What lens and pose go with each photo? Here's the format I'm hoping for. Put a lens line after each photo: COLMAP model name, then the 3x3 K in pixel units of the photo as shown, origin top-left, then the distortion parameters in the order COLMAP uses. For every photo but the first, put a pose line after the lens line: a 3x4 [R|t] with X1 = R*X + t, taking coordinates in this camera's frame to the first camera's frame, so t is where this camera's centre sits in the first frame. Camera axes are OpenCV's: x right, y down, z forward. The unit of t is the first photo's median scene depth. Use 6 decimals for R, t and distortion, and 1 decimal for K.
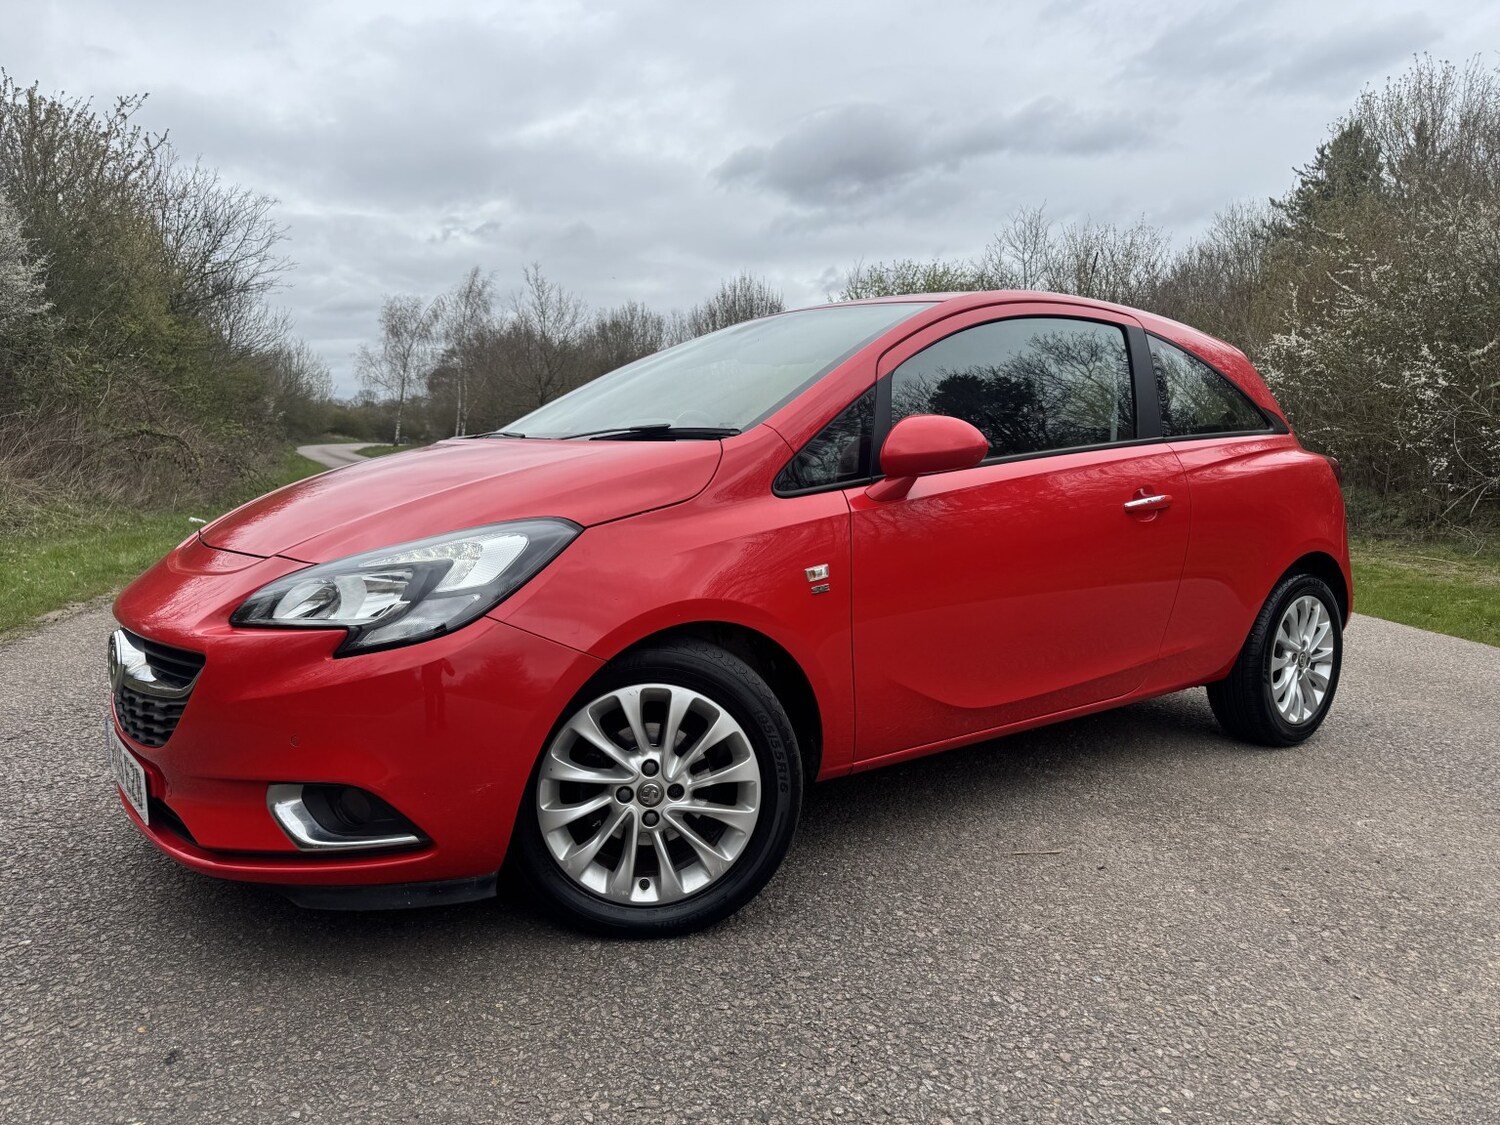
lens RADIAL K [[1082.7, 0, 752.4], [0, 1082.7, 534.2], [0, 0, 1]] dist [0.007267, -0.003627]
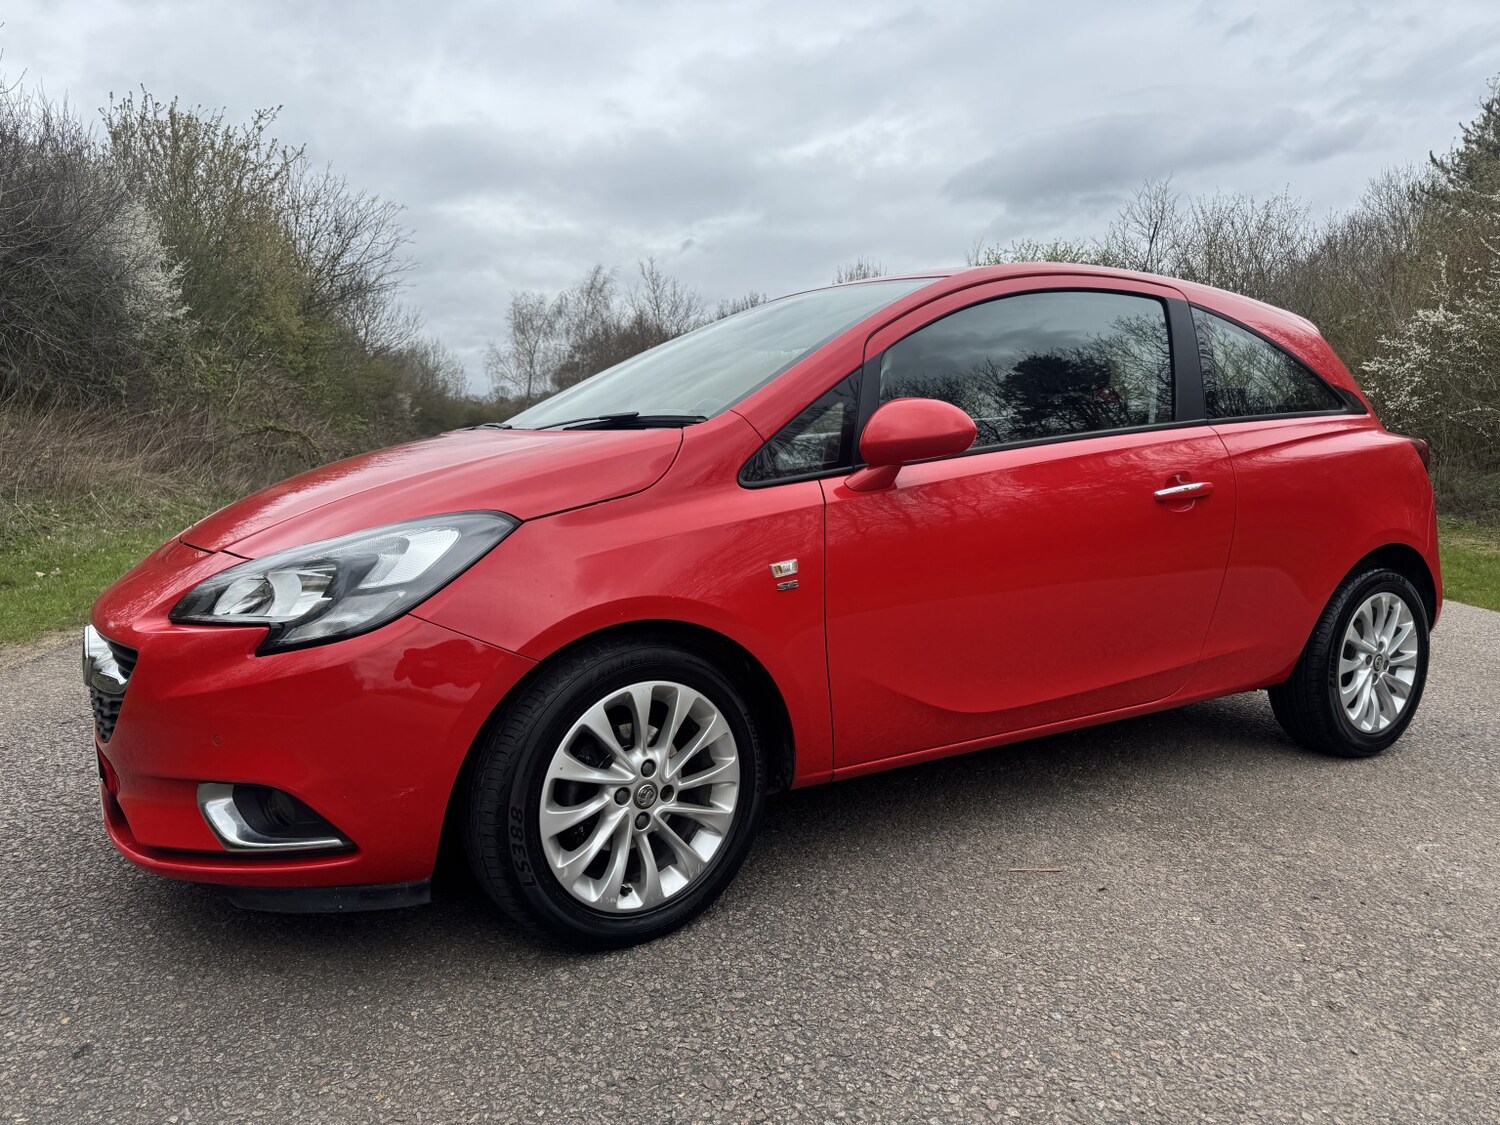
lens RADIAL K [[1081.2, 0, 750.1], [0, 1081.2, 556.6], [0, 0, 1]] dist [0.005533, -0.001437]
pose [[0.993244, 0.001112, -0.116042, 0.151256], [0.002290, 0.999572, 0.029174, -0.001775], [0.116025, -0.029242, 0.992816, 0.071987]]
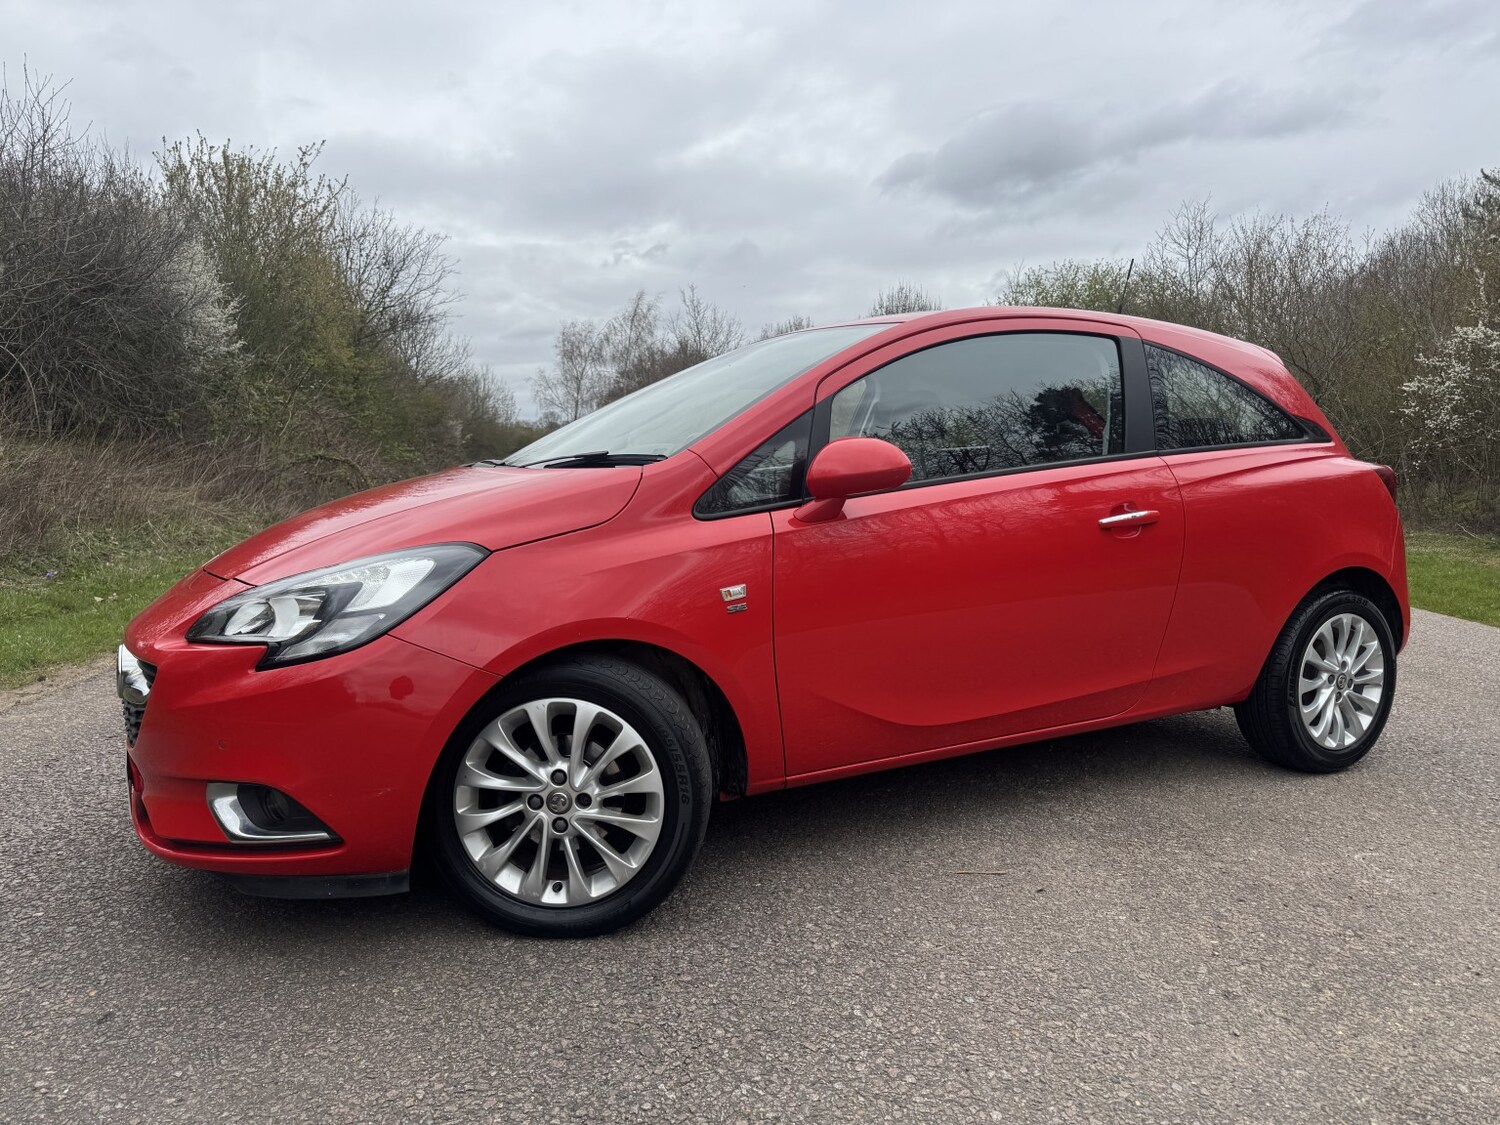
lens RADIAL K [[1078.4, 0, 750.0], [0, 1078.4, 562.5], [0, 0, 1]] dist [0.012254, -0.008133]
pose [[0.987176, -0.005426, -0.159543, 0.251904], [0.007761, 0.999872, 0.014019, -0.007672], [0.159446, -0.015077, 0.987091, -0.009419]]
